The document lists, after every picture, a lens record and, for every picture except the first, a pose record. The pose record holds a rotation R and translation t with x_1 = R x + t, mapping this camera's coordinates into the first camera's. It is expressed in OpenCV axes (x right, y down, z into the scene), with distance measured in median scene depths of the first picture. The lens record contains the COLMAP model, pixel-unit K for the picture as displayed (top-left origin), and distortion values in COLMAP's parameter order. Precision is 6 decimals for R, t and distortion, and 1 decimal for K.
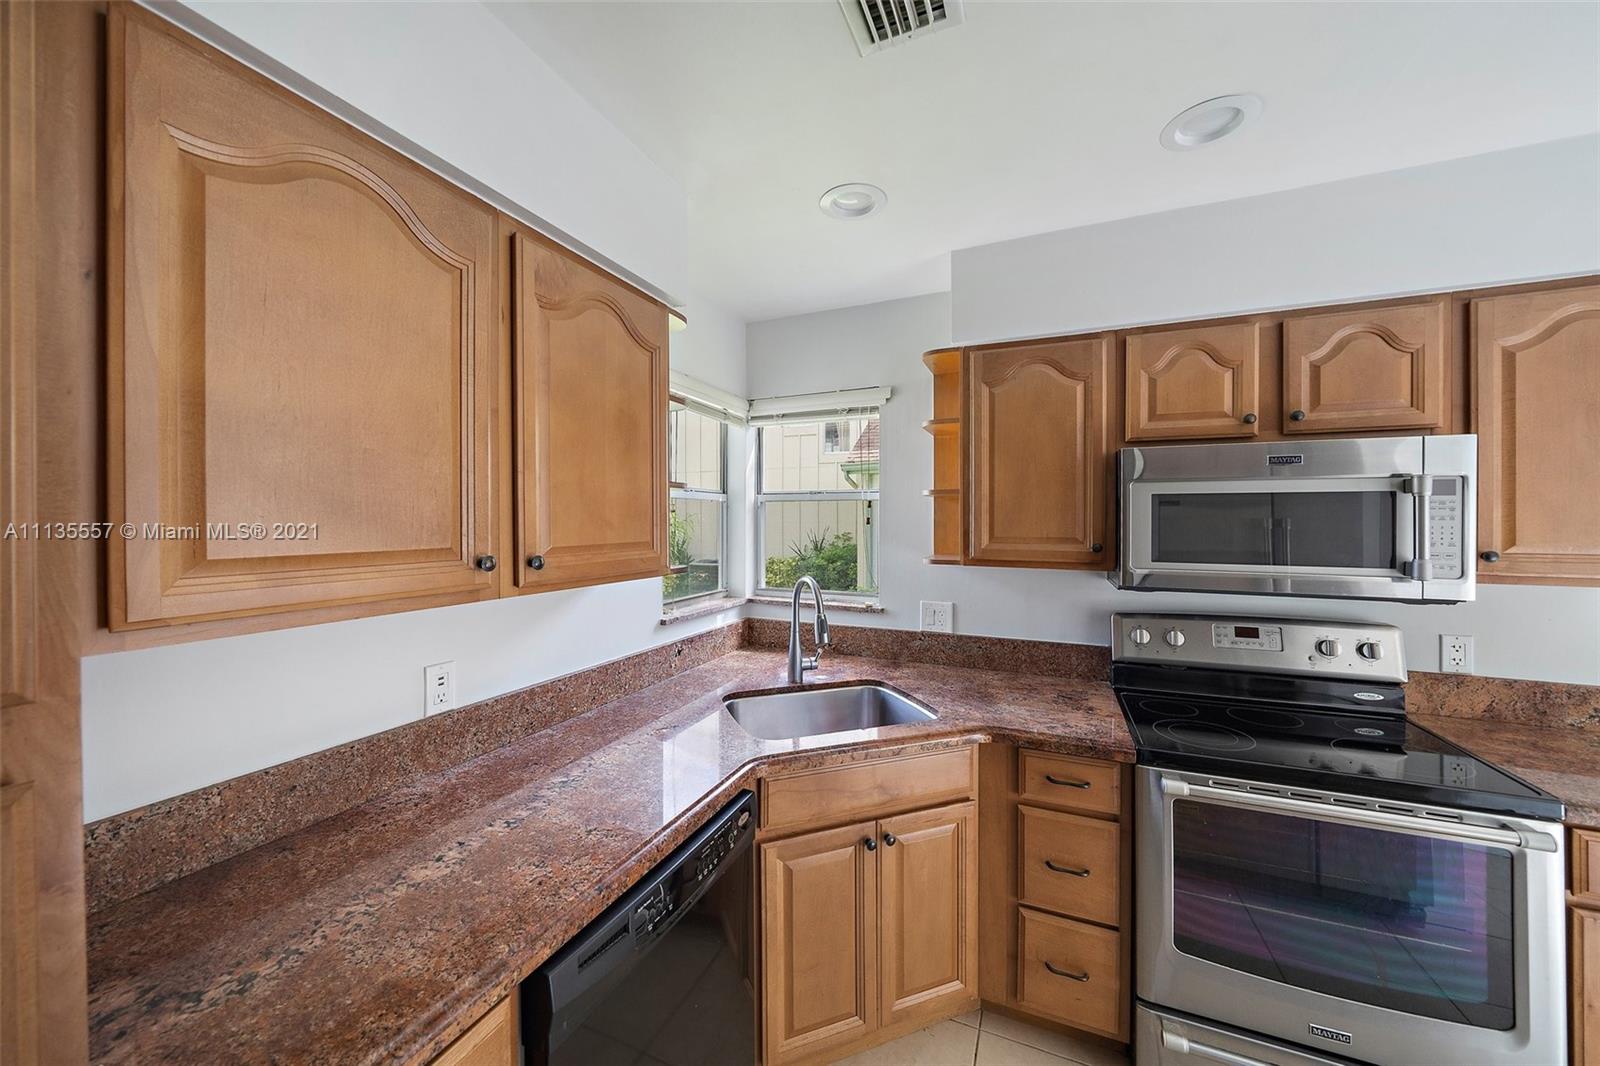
lens RADIAL K [[571.3, 0, 798.6], [0, 571.3, 524.1], [0, 0, 1]] dist [-0.005912, 0.000096]
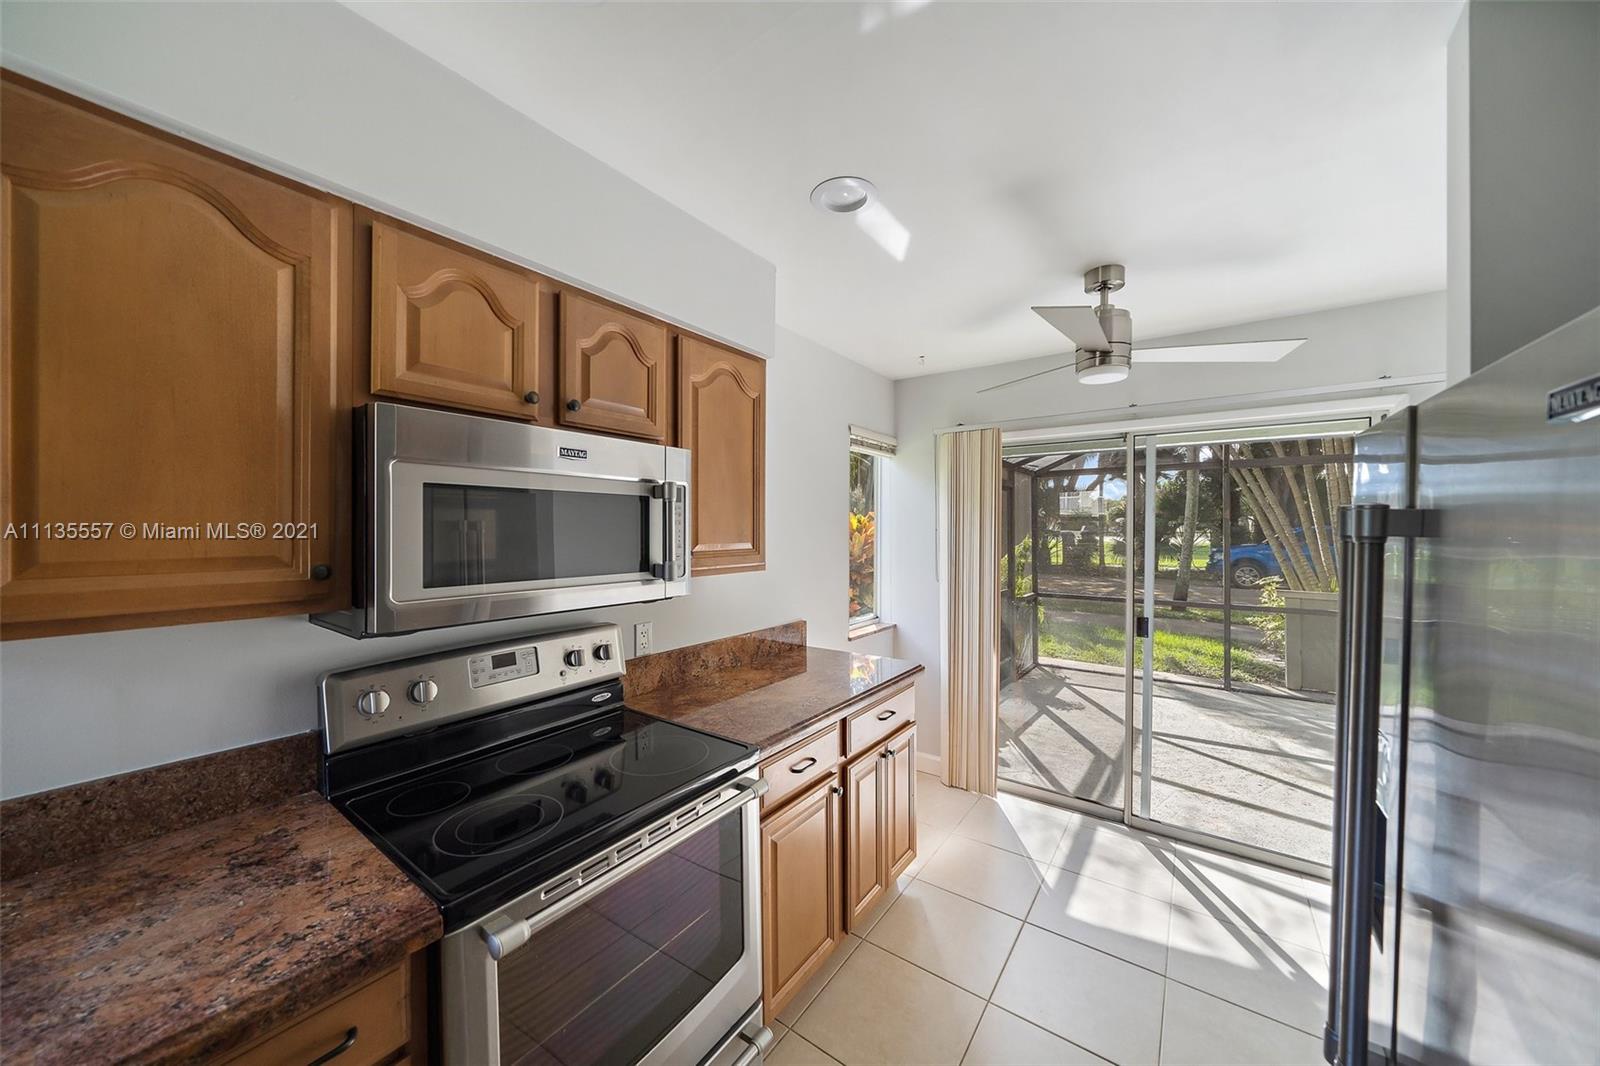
lens RADIAL K [[571.3, 0, 792.0], [0, 571.3, 525.4], [0, 0, 1]] dist [-0.005912, 0.000096]
pose [[0.229708, -0.000171, 0.973260, 0.088948], [0.001715, 0.999999, -0.000229, -0.003495], [-0.973258, 0.001722, 0.229708, 0.442173]]
